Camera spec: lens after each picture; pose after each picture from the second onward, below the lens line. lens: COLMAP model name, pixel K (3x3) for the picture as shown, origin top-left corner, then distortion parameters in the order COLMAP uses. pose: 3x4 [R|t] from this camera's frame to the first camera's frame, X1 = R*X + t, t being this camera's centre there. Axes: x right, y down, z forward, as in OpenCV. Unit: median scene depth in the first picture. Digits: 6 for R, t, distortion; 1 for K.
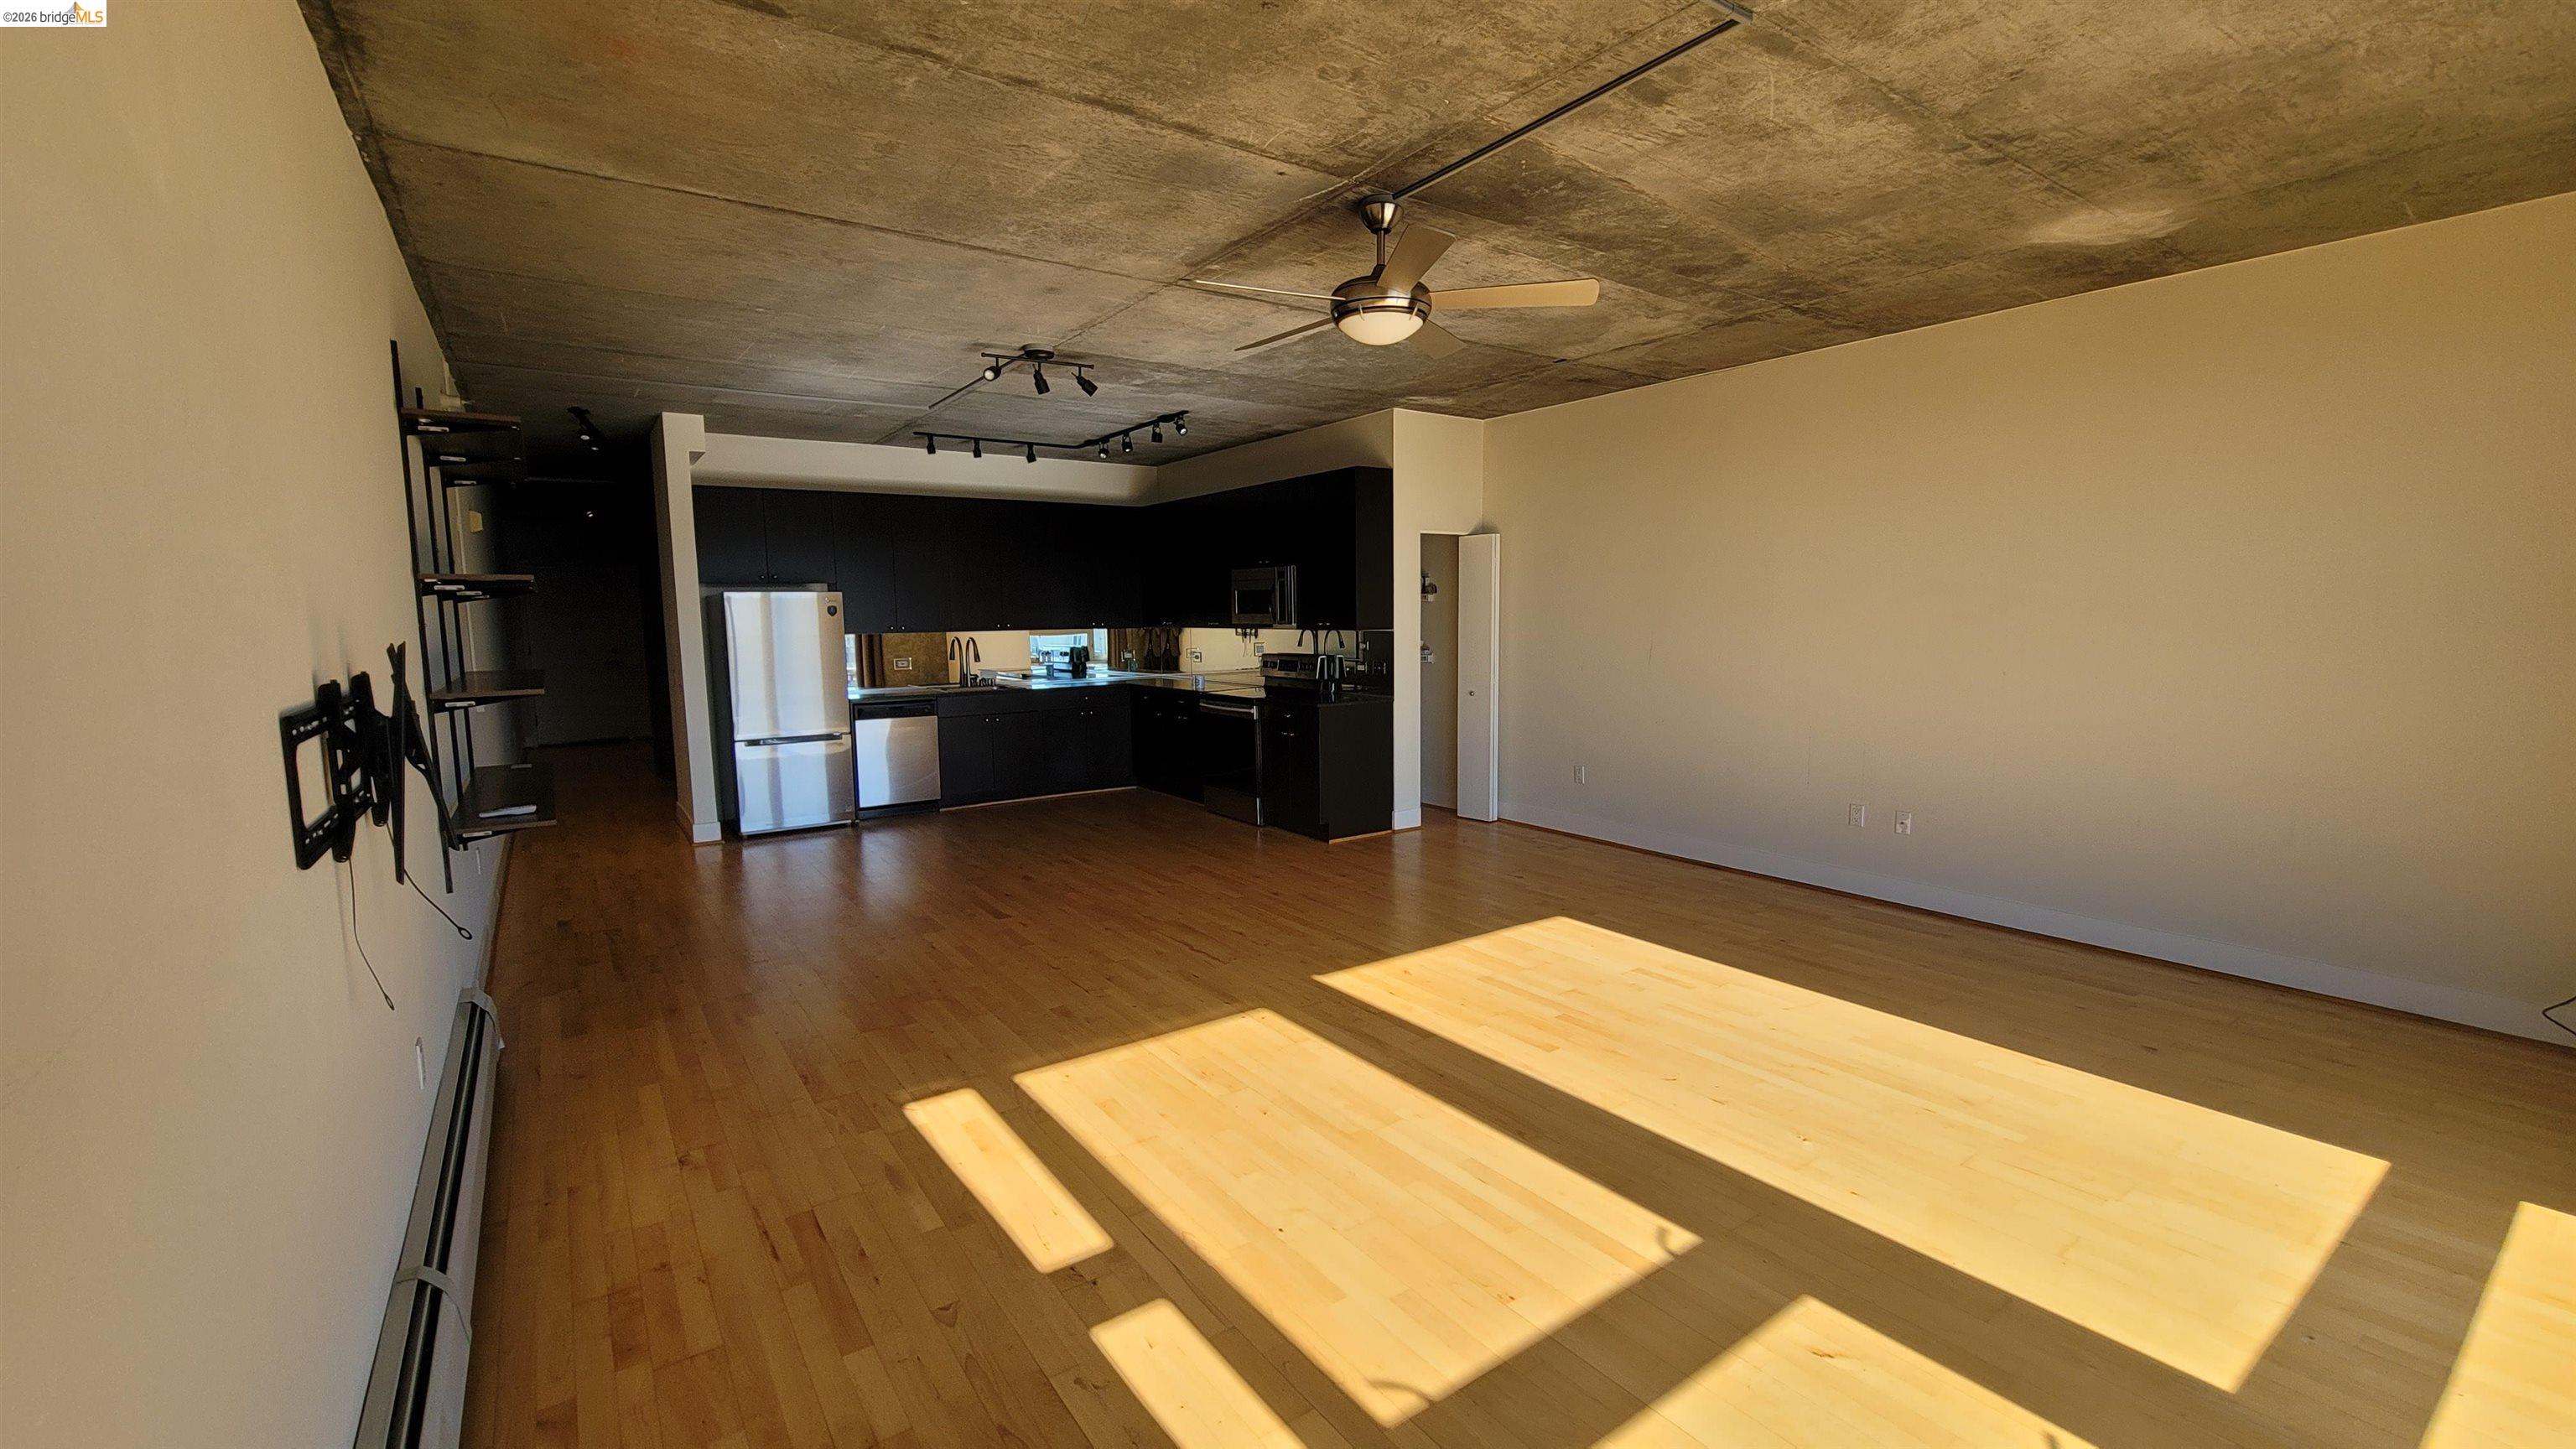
lens RADIAL K [[1049.2, 0, 1293.3], [0, 1049.2, 730.8], [0, 0, 1]] dist [-0.001822, 0.000045]
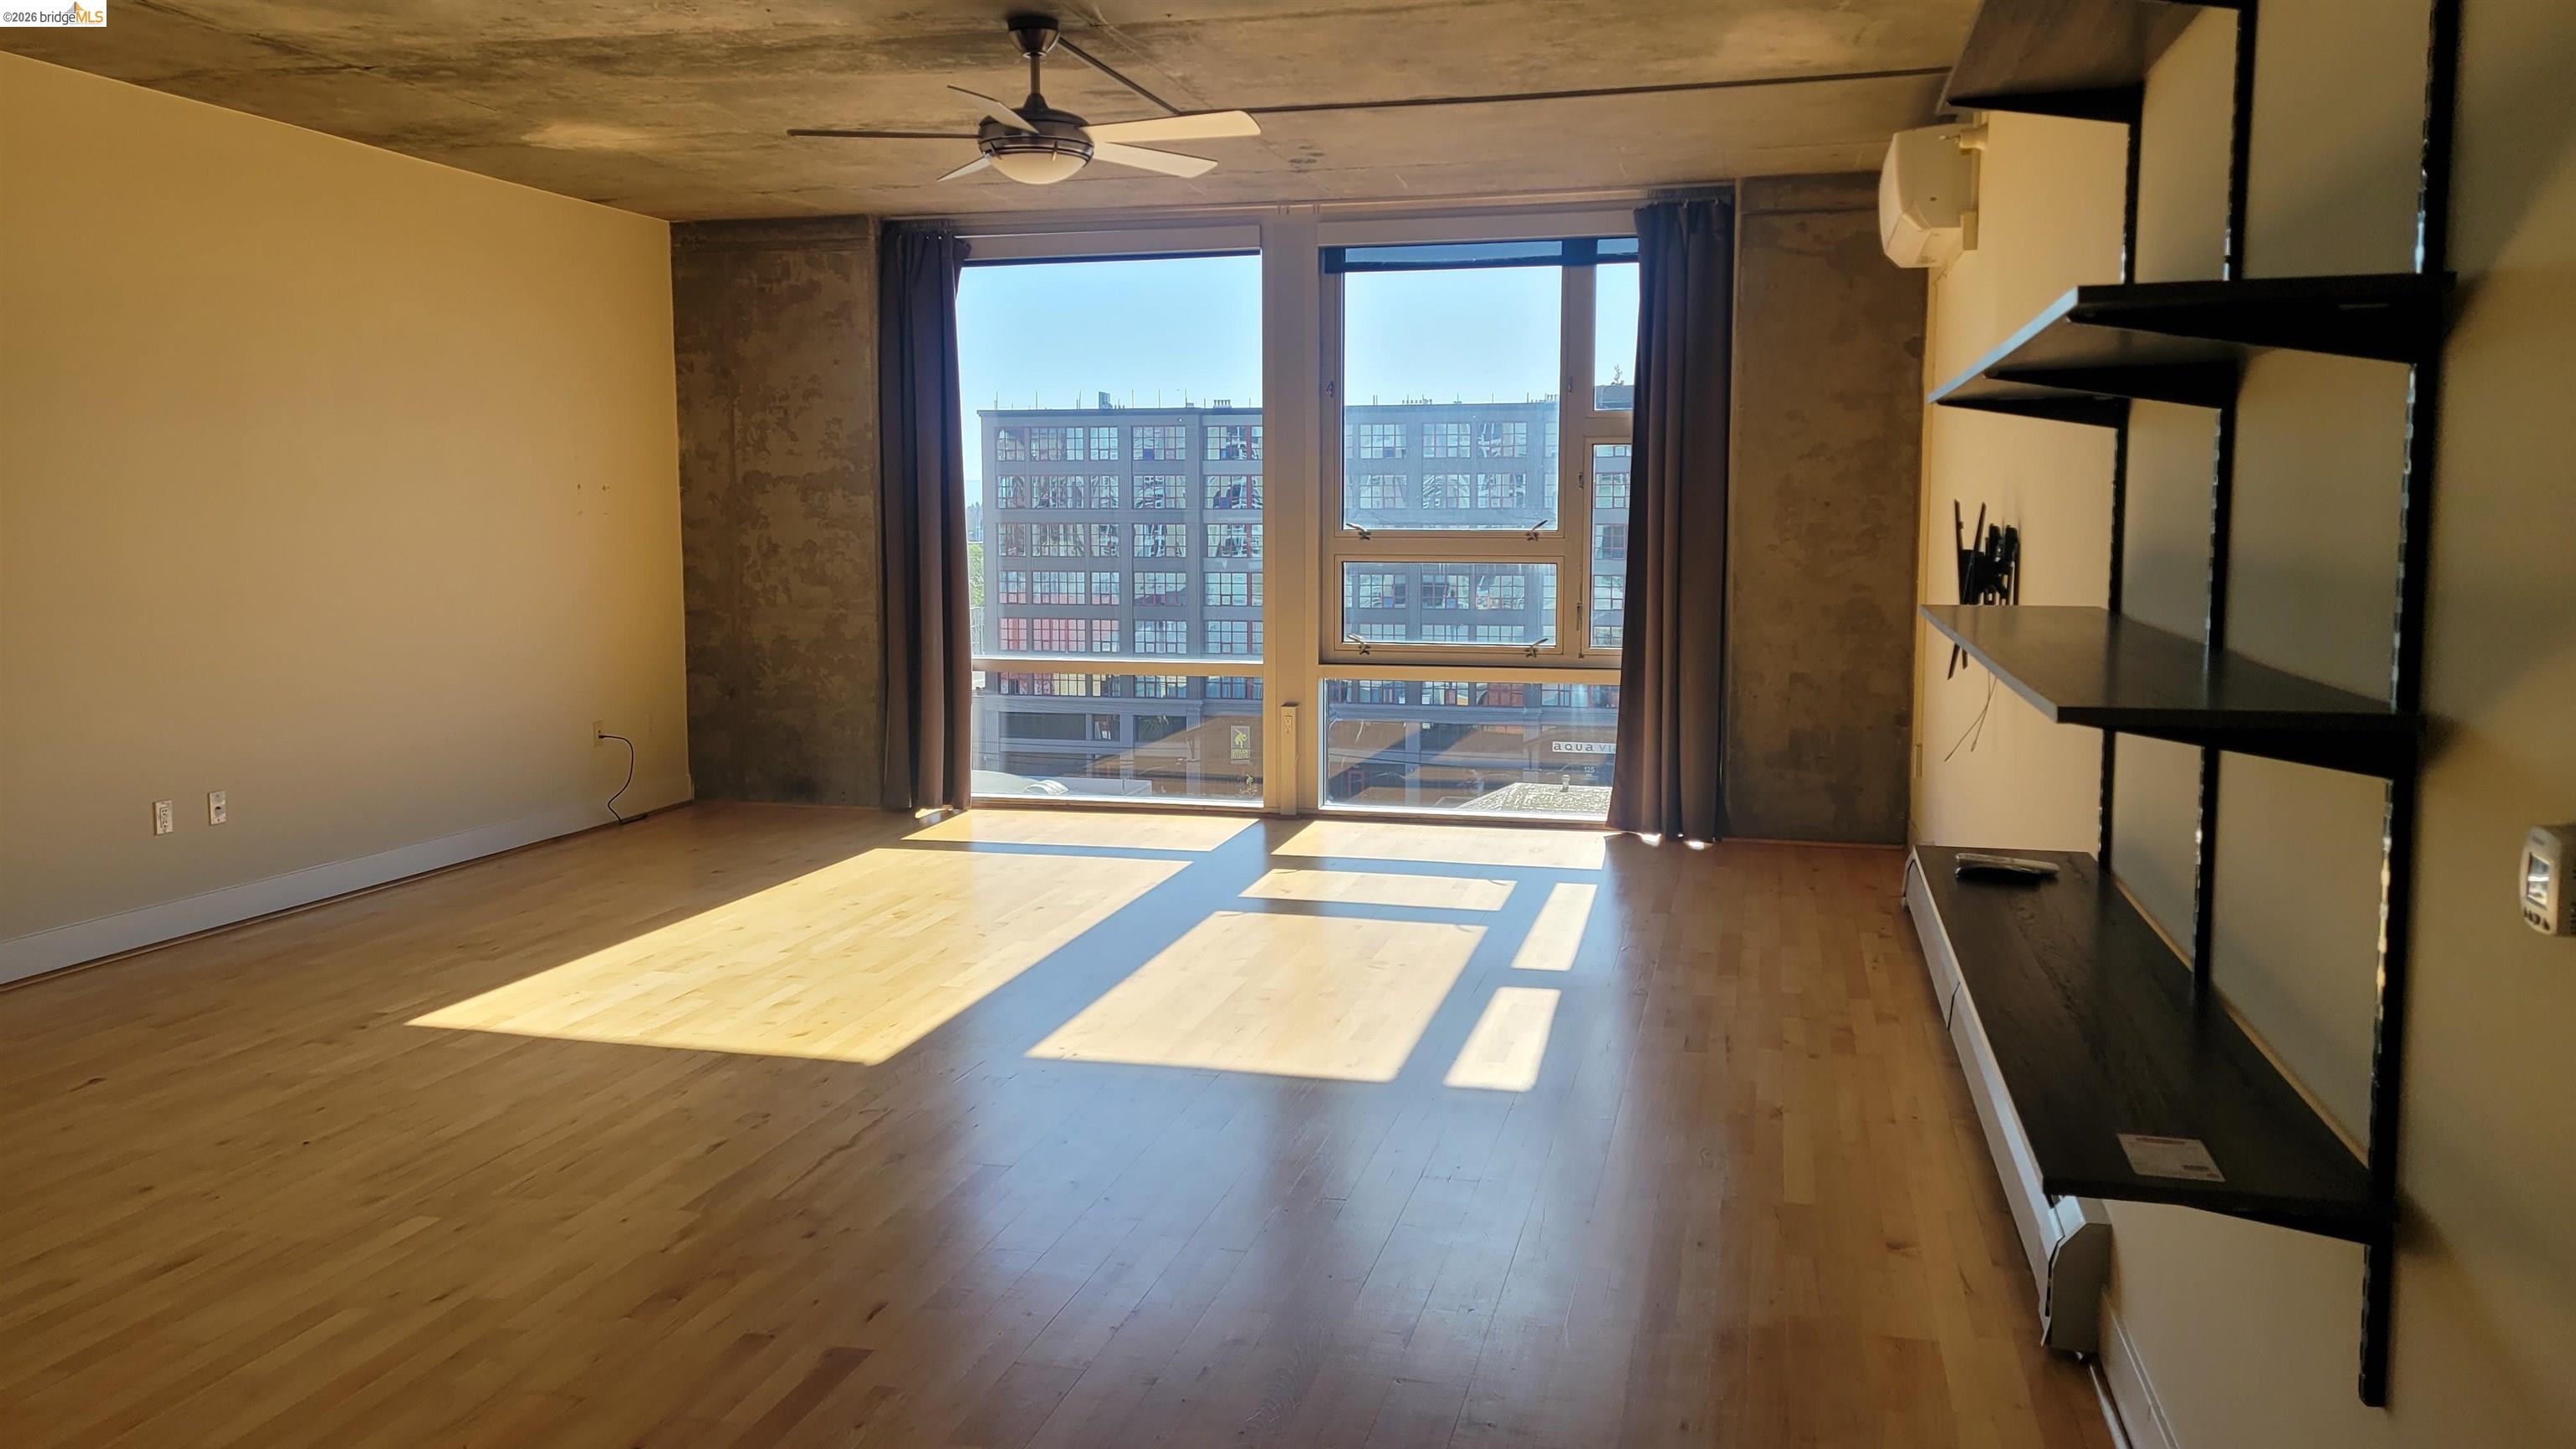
lens RADIAL K [[1925.4, 0, 1283.9], [0, 1925.4, 697.3], [0, 0, 1]] dist [0.070994, -0.051434]
pose [[-0.648768, -0.063286, 0.758350, -1.066461], [0.095889, 0.981794, 0.163967, -0.159627], [-0.754920, 0.179094, -0.630889, 1.593701]]
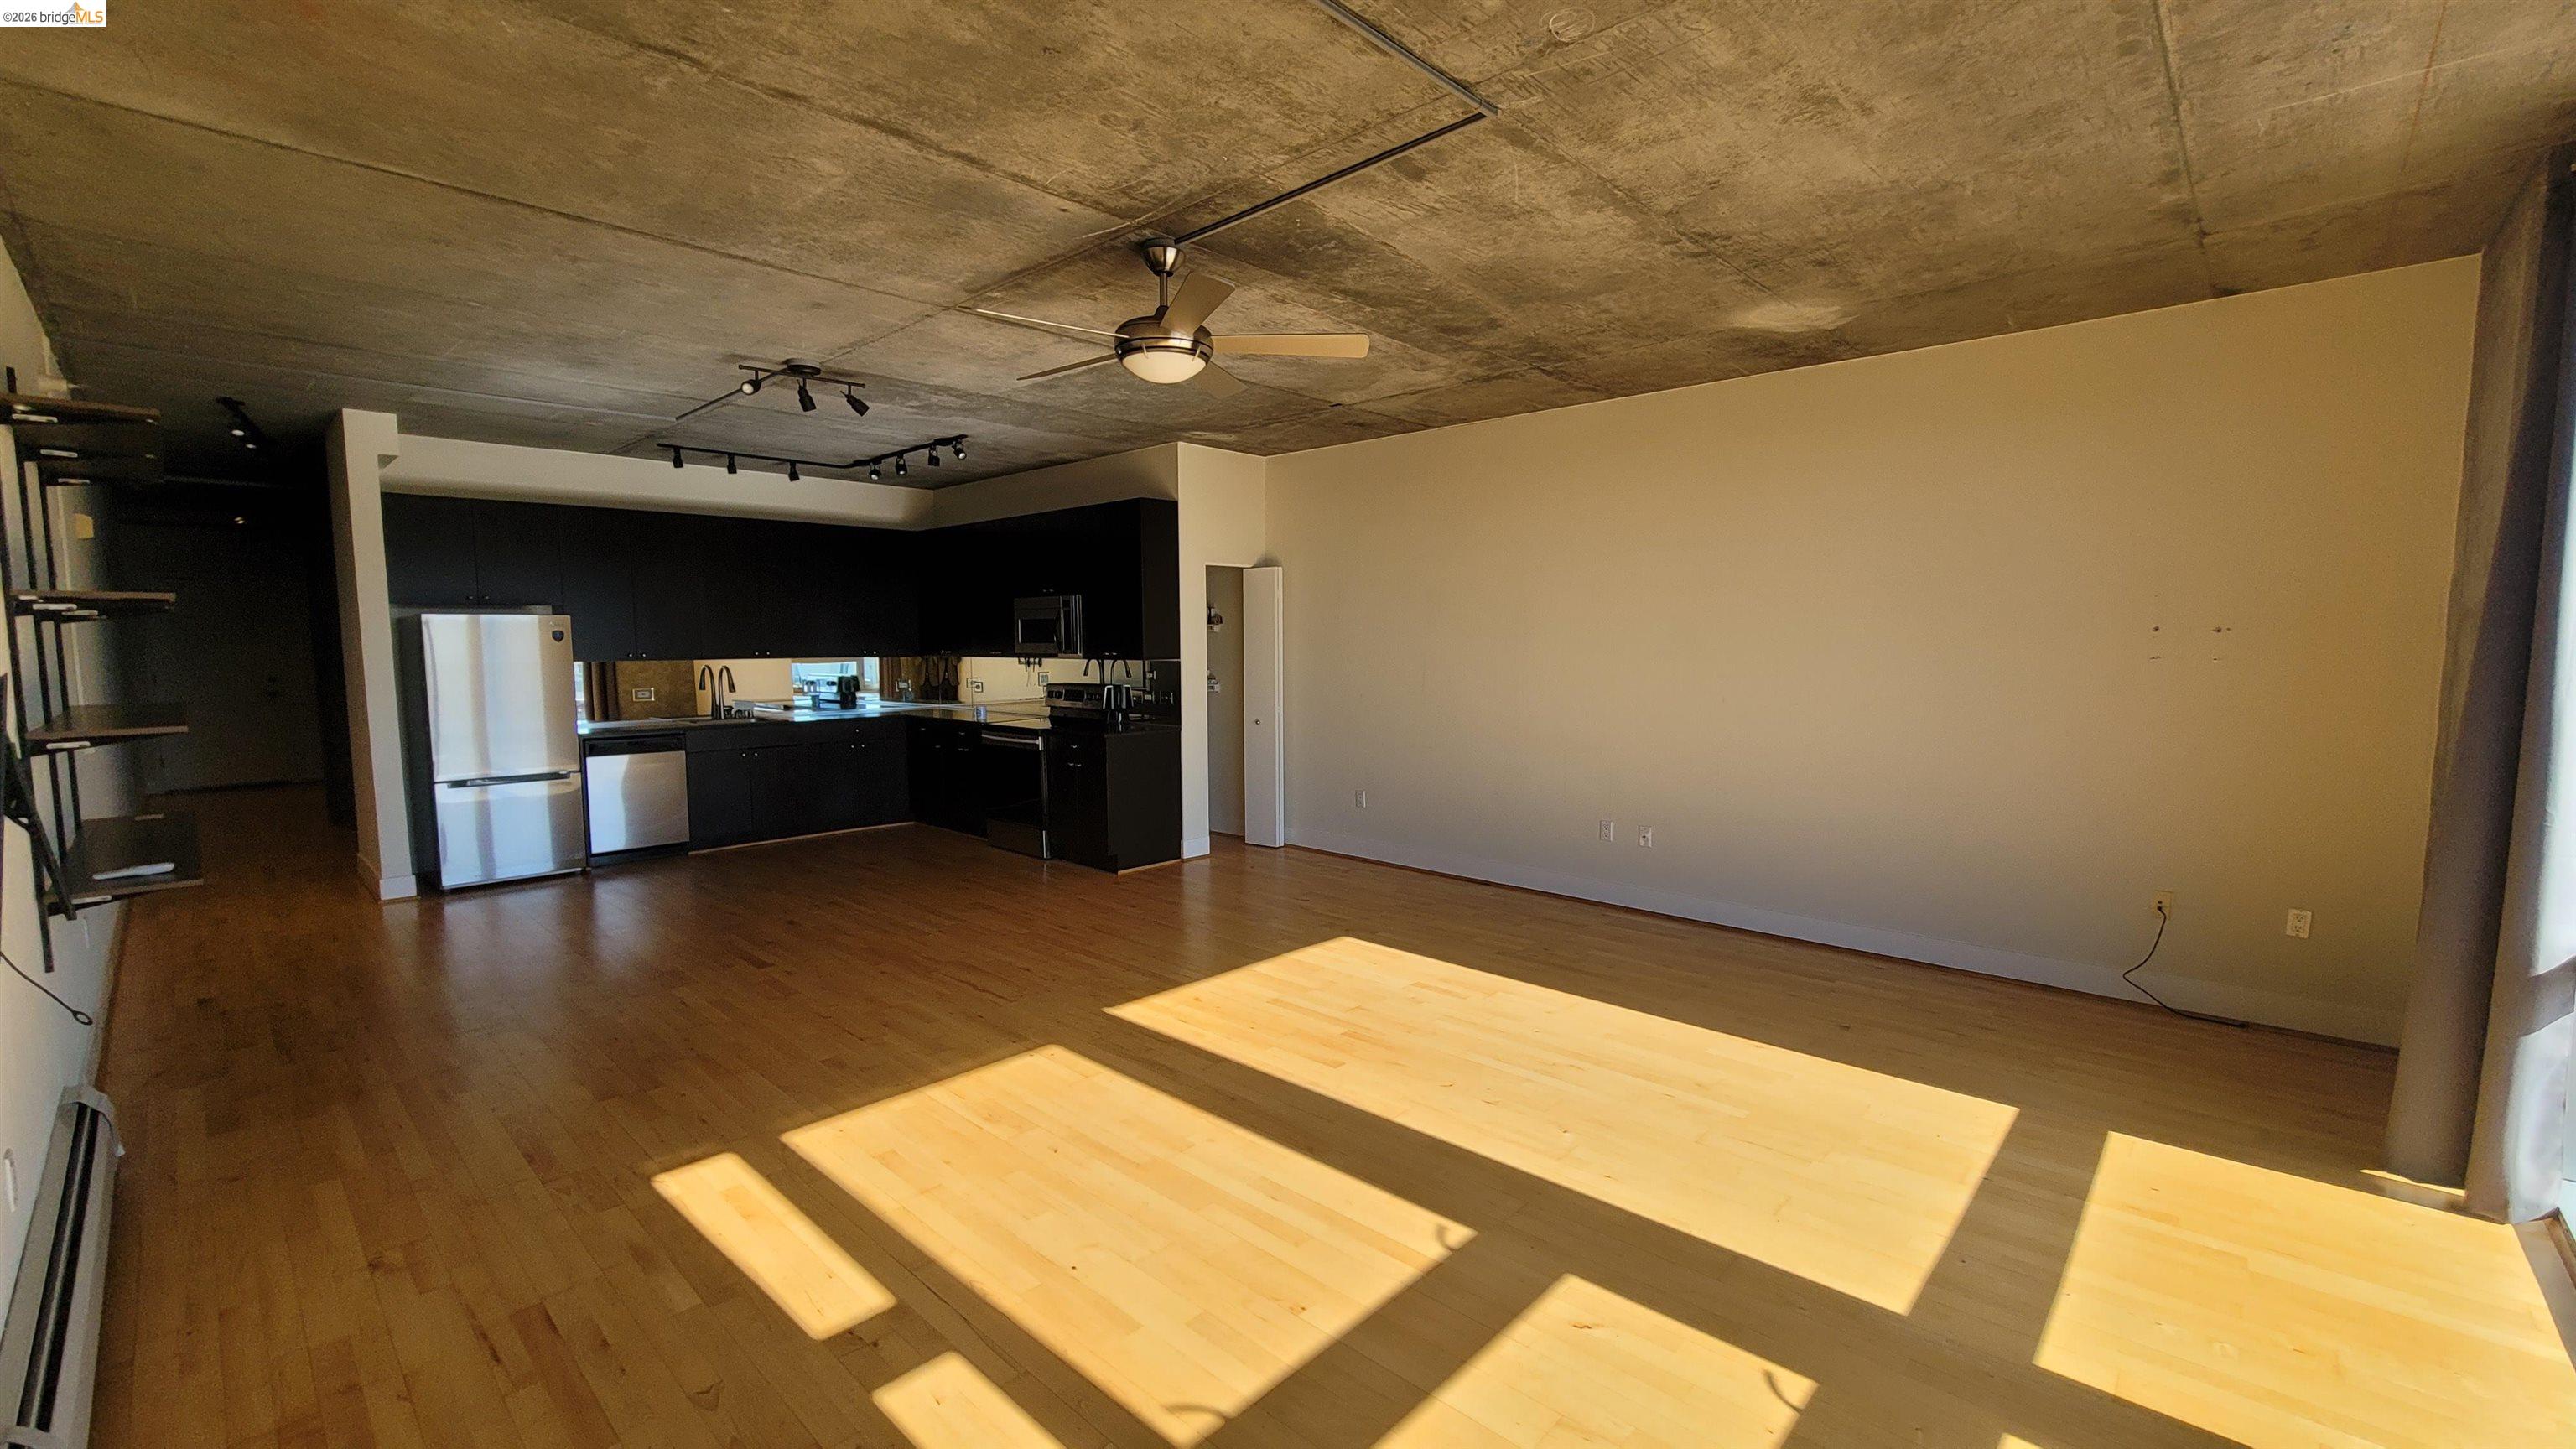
lens RADIAL K [[1049.2, 0, 1292.2], [0, 1049.2, 731.2], [0, 0, 1]] dist [-0.001822, 0.000045]
pose [[0.979880, -0.009560, 0.199357, -0.001472], [0.014868, 0.999573, -0.025145, -0.000834], [-0.199031, 0.027604, 0.979604, -0.014672]]
